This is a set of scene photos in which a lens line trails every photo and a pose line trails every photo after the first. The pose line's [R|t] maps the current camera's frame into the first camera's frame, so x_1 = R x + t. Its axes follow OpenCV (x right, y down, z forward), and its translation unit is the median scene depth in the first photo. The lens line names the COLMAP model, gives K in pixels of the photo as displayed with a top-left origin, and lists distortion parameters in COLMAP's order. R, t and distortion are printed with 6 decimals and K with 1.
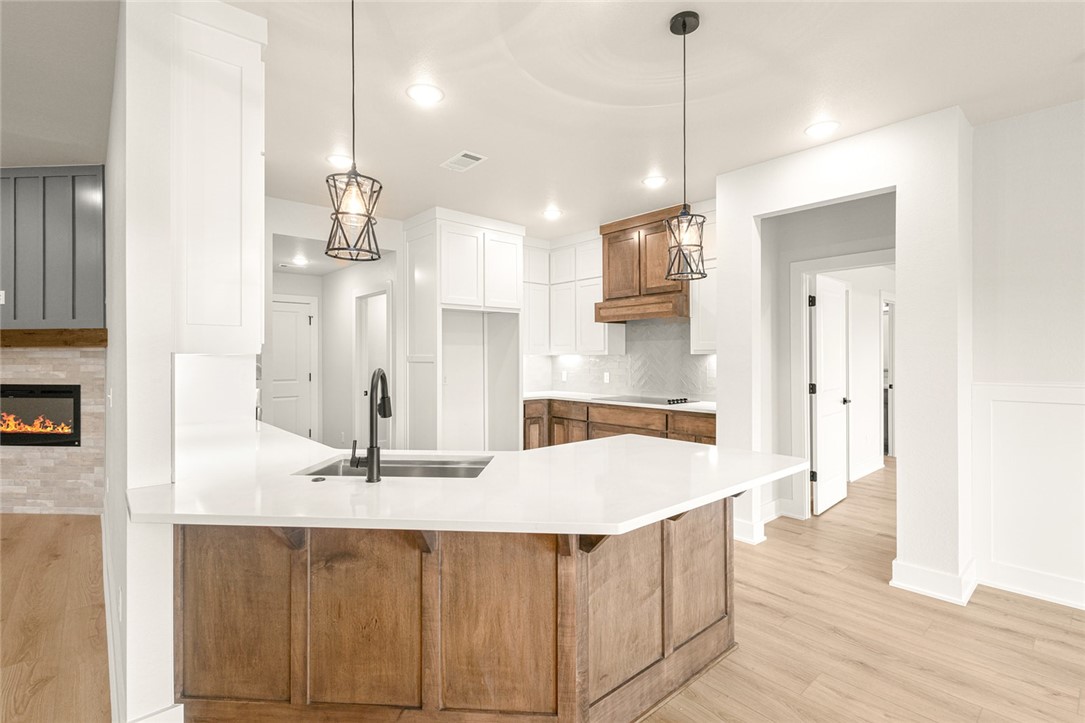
lens RADIAL K [[508.2, 0, 541.6], [0, 508.2, 355.3], [0, 0, 1]] dist [0.005995, 0.000298]
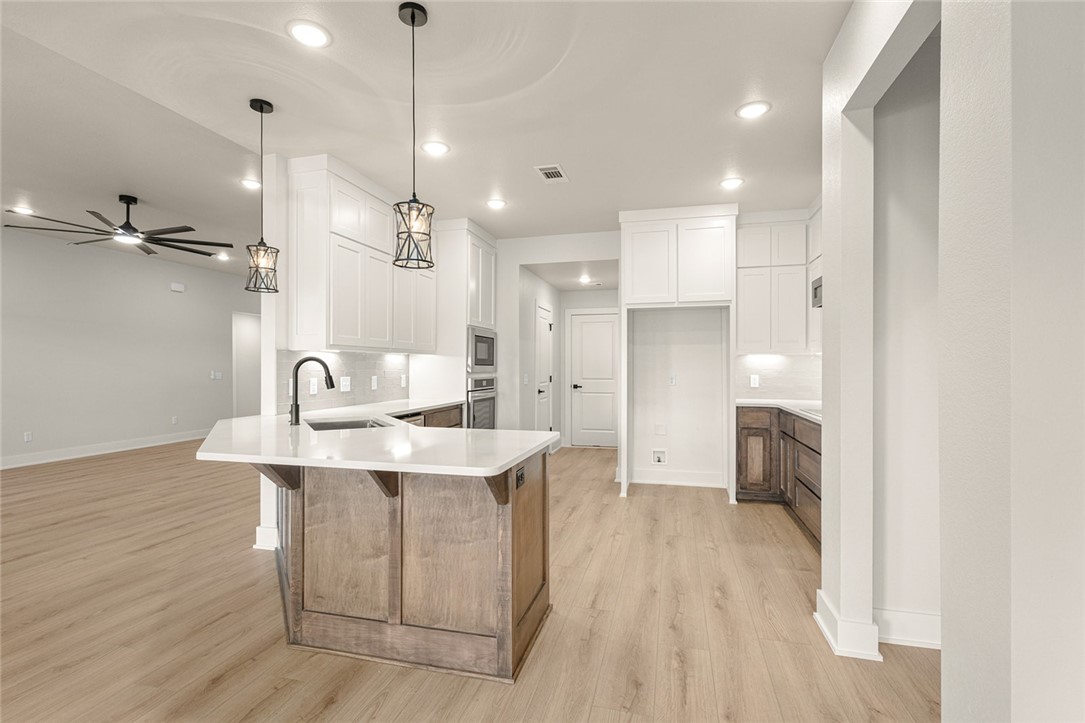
lens RADIAL K [[508.2, 0, 541.6], [0, 508.2, 355.3], [0, 0, 1]] dist [0.005995, 0.000298]
pose [[0.556015, -0.014693, -0.831042, 0.598823], [0.001693, 0.999862, -0.016545, 0.019321], [0.831171, 0.007793, 0.555963, 0.298386]]
